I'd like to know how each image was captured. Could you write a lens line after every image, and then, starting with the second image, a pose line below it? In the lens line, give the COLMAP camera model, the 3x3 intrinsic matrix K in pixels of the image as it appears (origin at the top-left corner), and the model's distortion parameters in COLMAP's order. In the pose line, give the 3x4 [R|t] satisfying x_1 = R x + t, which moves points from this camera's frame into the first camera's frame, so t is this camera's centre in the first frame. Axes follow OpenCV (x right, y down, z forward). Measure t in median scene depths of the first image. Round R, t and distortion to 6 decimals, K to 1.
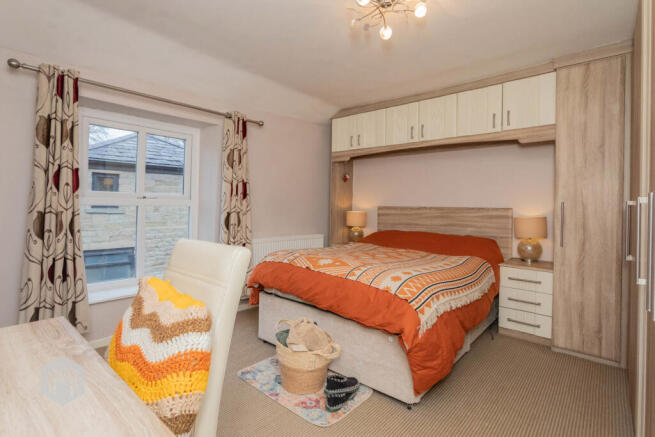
lens RADIAL K [[313.0, 0, 339.8], [0, 313.0, 212.2], [0, 0, 1]] dist [-0.010206, 0.001263]
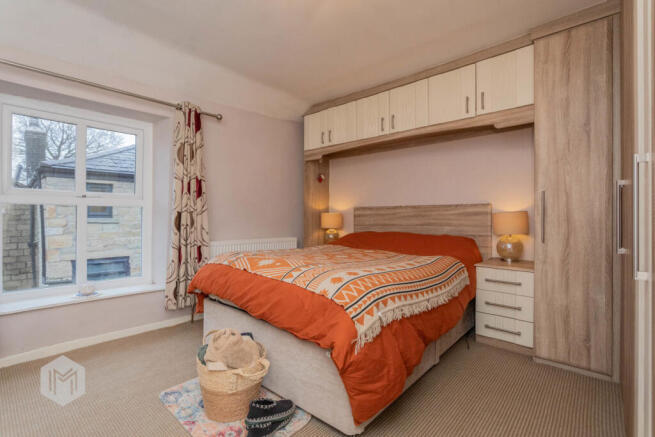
lens RADIAL K [[313.0, 0, 326.4], [0, 313.0, 217.0], [0, 0, 1]] dist [-0.010206, 0.001263]
pose [[0.999887, -0.013937, -0.005667, 0.110660], [0.013920, 0.999899, -0.002987, 0.033444], [0.005709, 0.002908, 0.999979, 0.122257]]
